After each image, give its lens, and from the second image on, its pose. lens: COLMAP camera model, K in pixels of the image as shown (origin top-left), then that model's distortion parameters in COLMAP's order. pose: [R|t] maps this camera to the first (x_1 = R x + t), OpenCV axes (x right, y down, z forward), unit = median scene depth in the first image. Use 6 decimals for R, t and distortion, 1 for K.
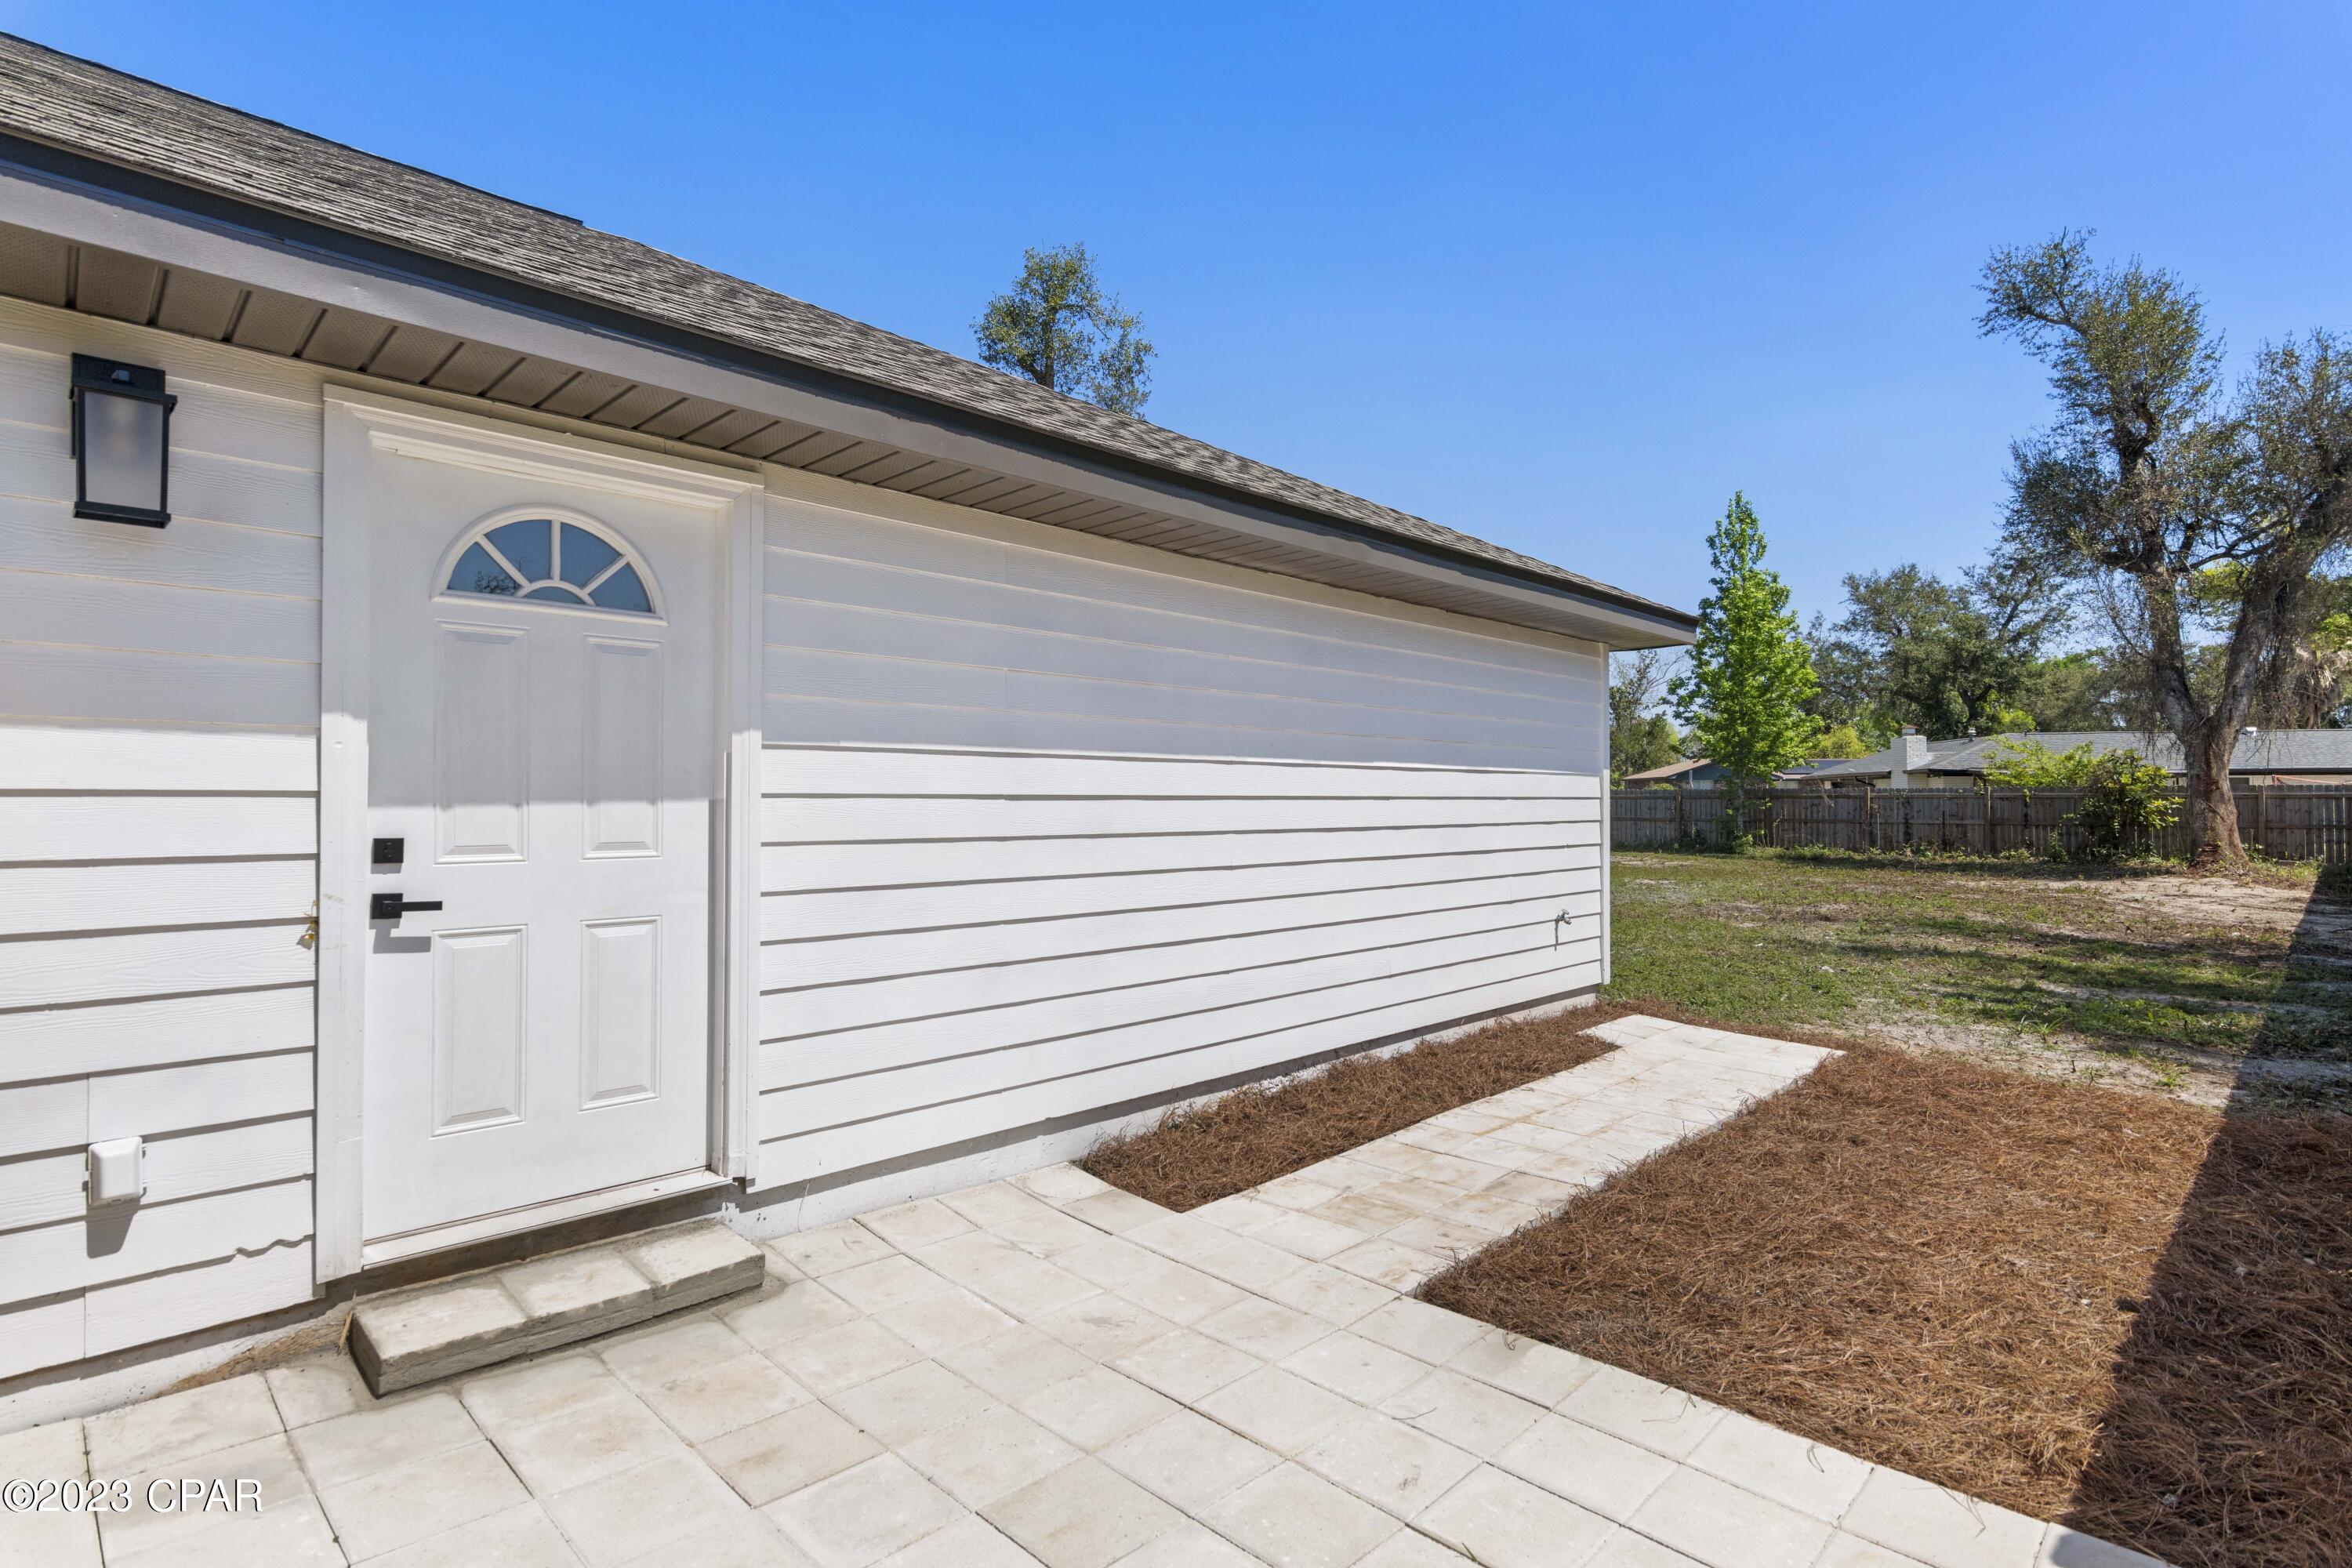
lens RADIAL K [[1152.7, 0, 1181.8], [0, 1152.7, 783.5], [0, 0, 1]] dist [0.005082, -0.000208]
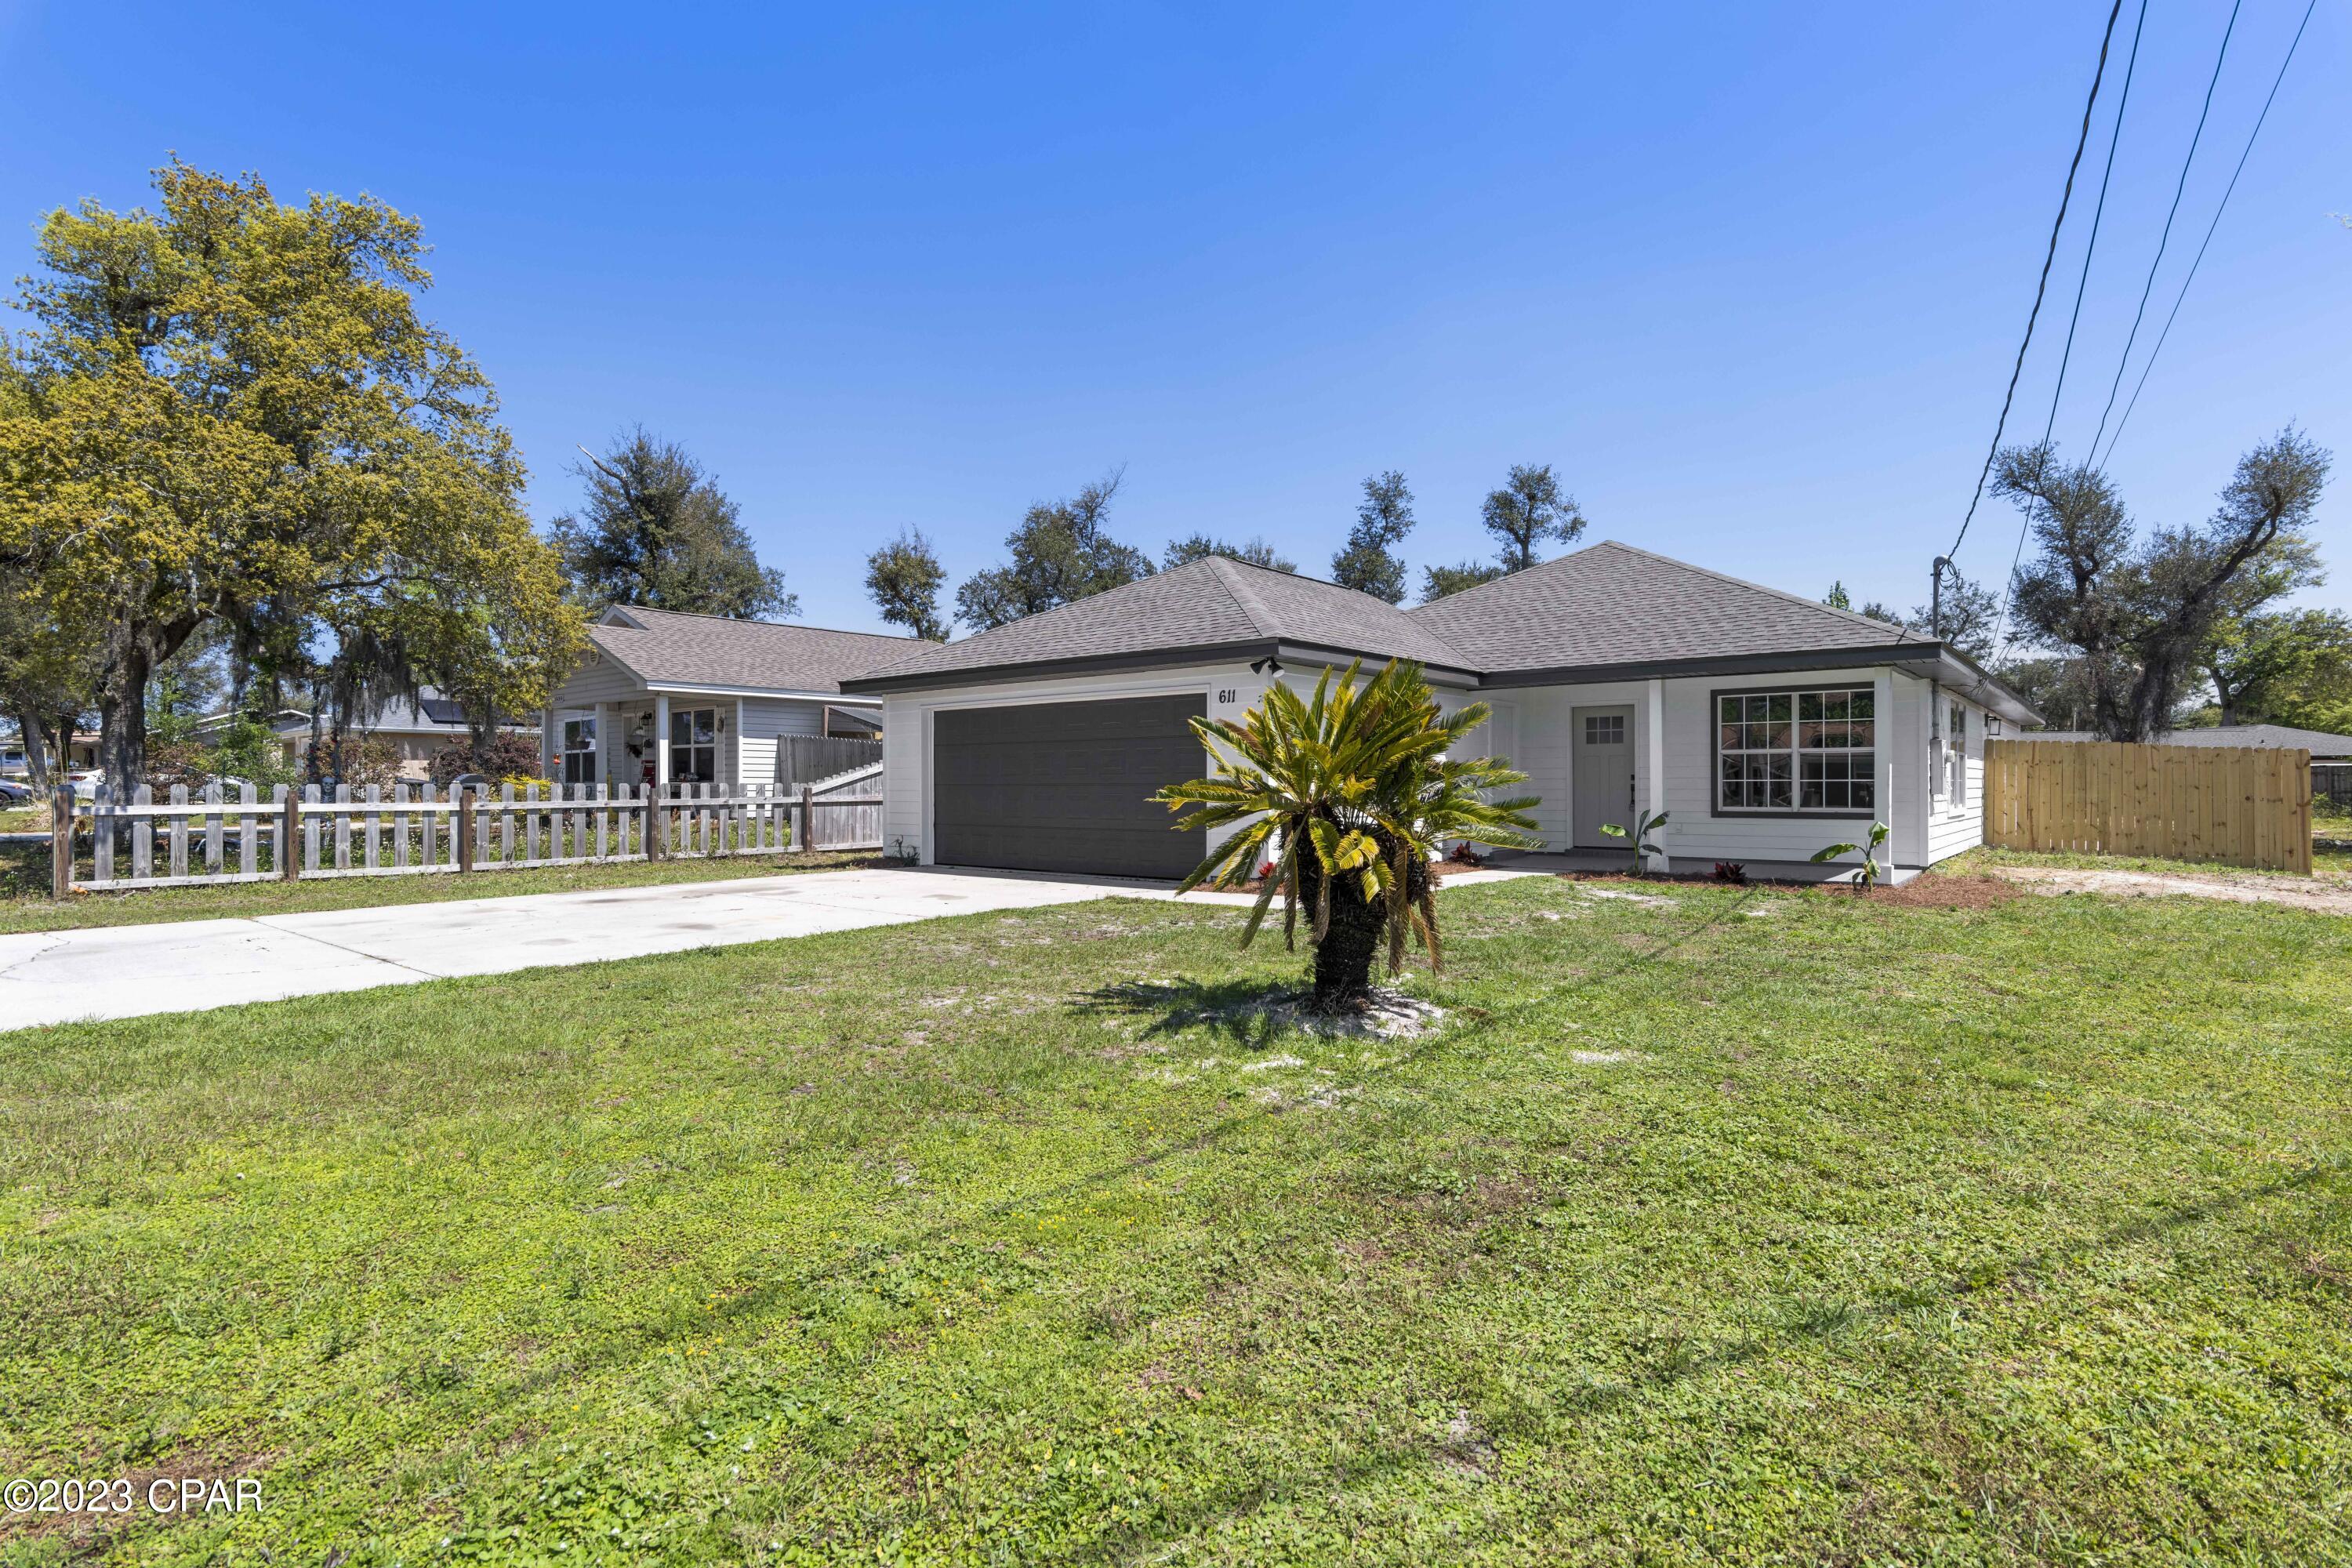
lens RADIAL K [[1152.7, 0, 1199.4], [0, 1152.7, 760.2], [0, 0, 1]] dist [0.005082, -0.000208]
pose [[0.994585, 0.004370, 0.103830, -0.524546], [-0.004636, 0.999987, 0.002321, -0.012498], [-0.103818, -0.002790, 0.994592, -0.453284]]
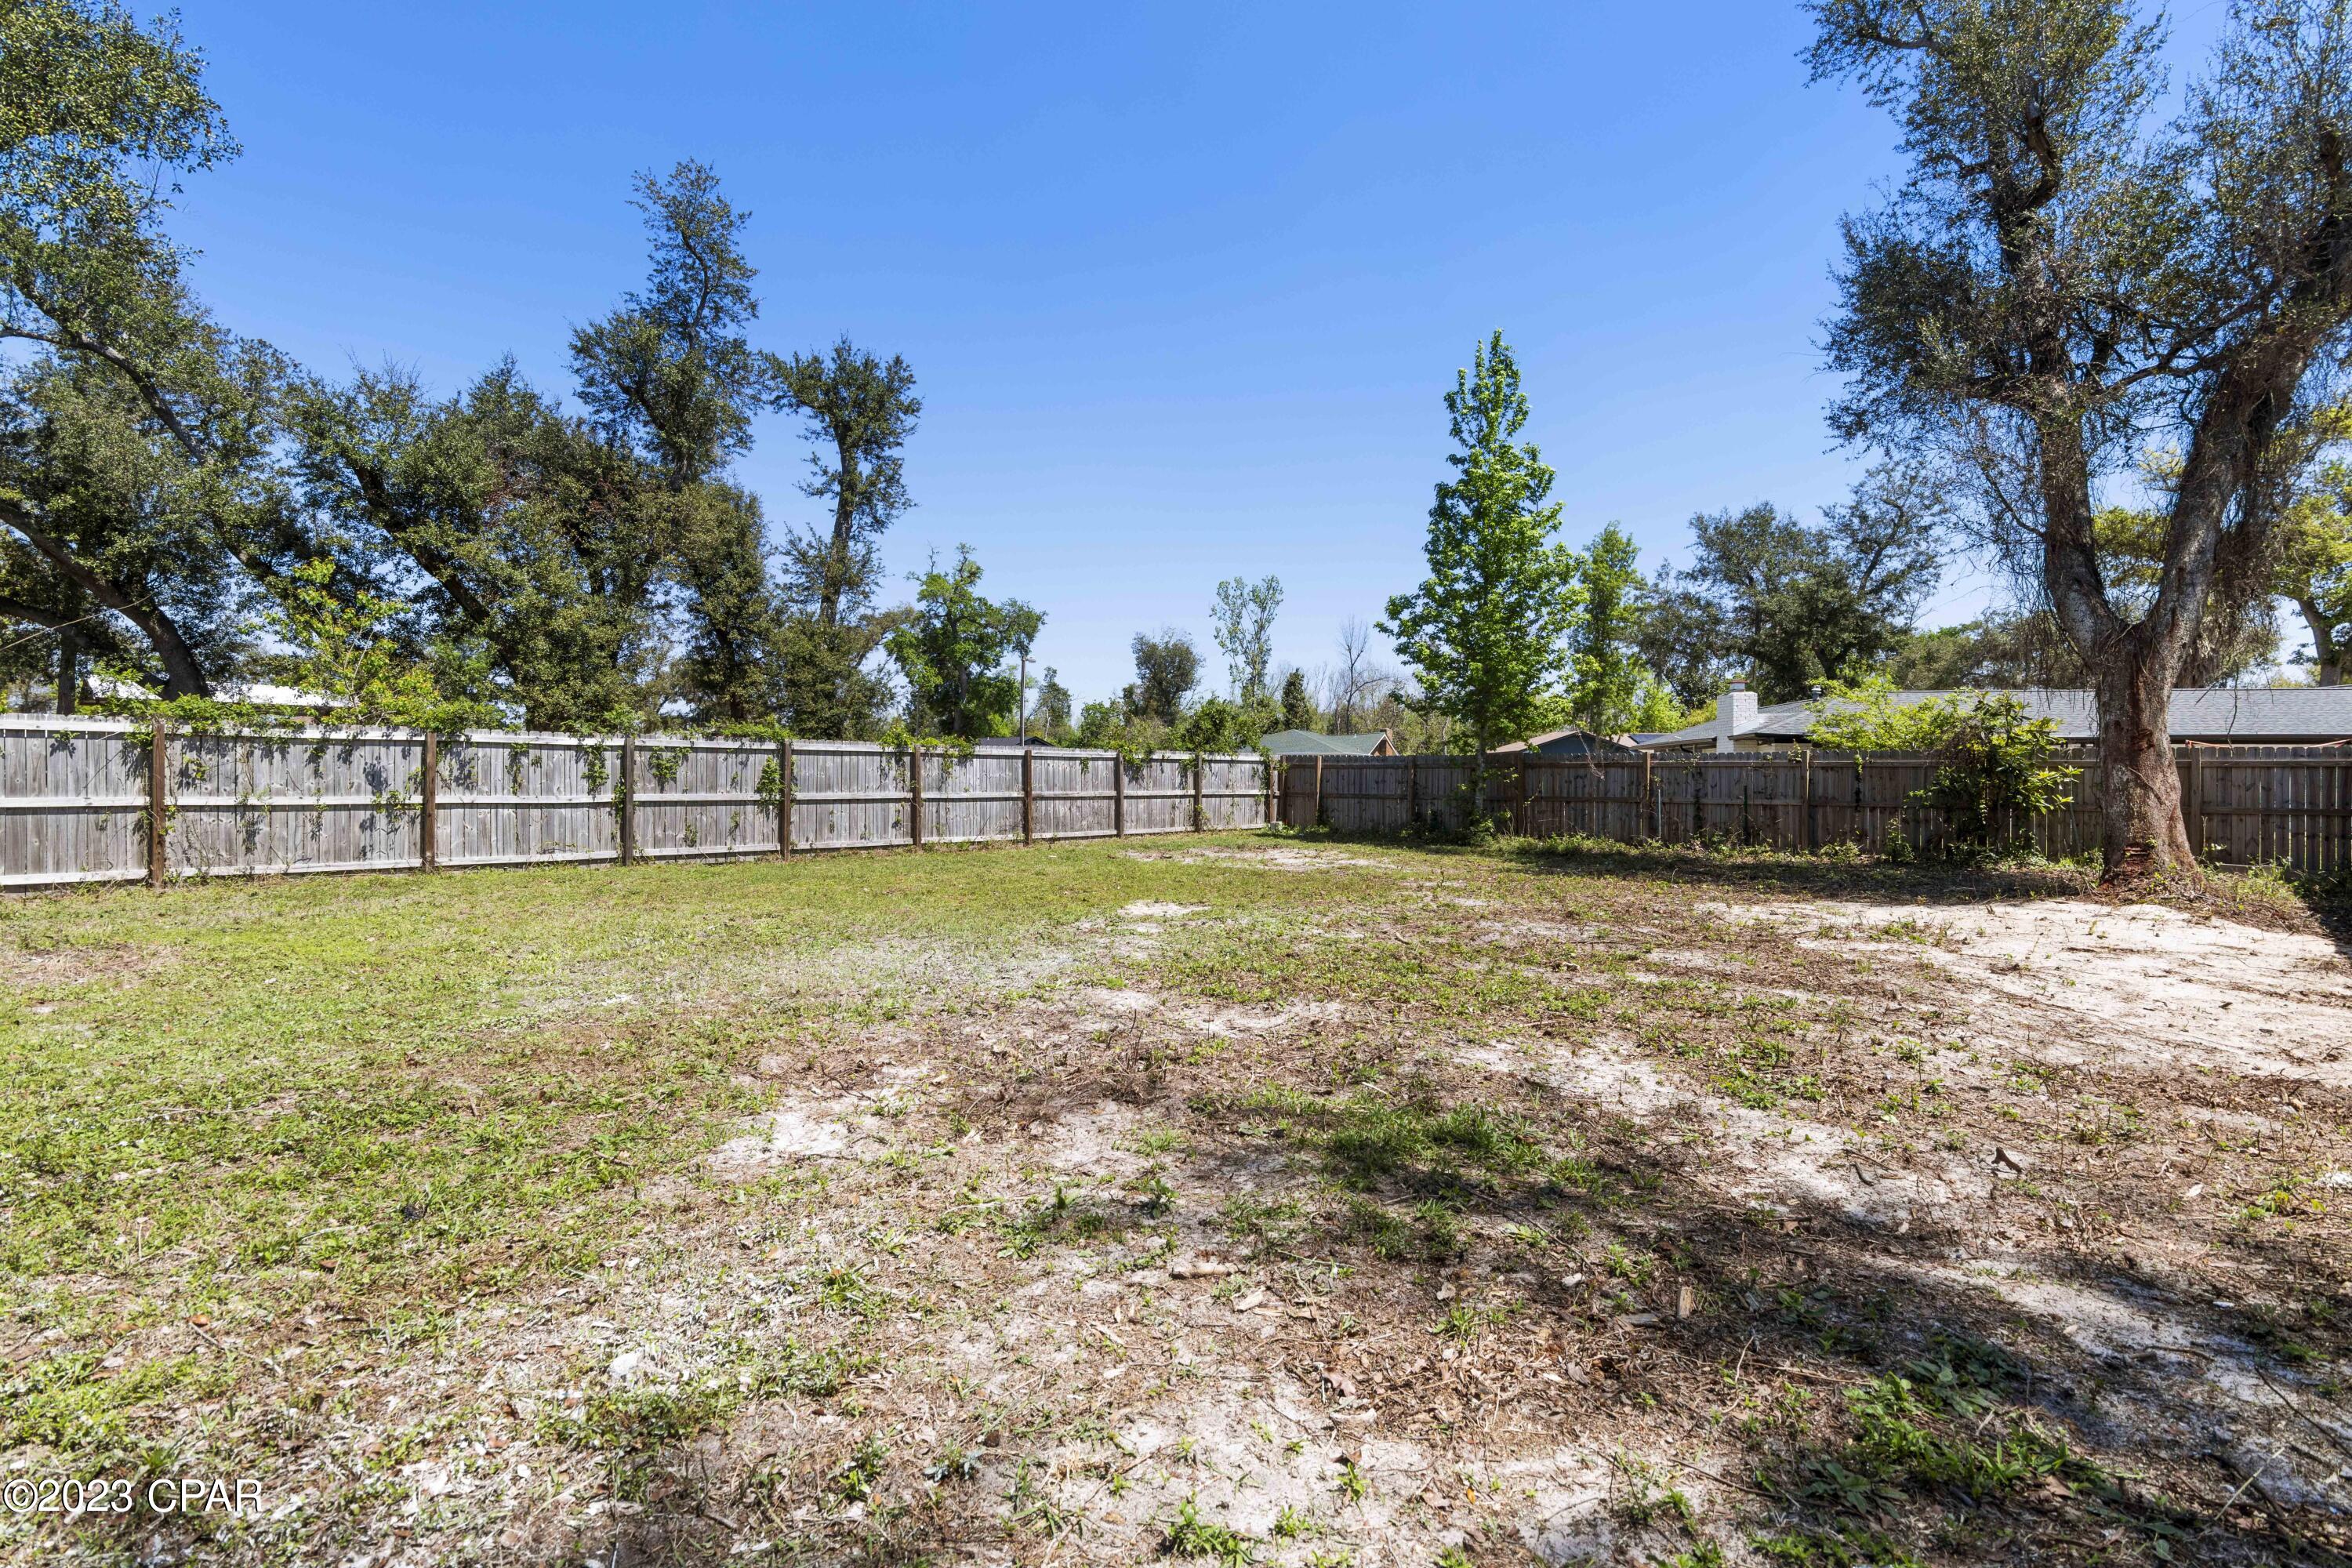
lens RADIAL K [[1152.7, 0, 1186.4], [0, 1152.7, 776.4], [0, 0, 1]] dist [0.005082, -0.000208]
pose [[0.997297, 0.007758, 0.073069, 0.257724], [-0.008760, 0.999872, 0.013405, 0.011006], [-0.072955, -0.014009, 0.997237, 0.316414]]
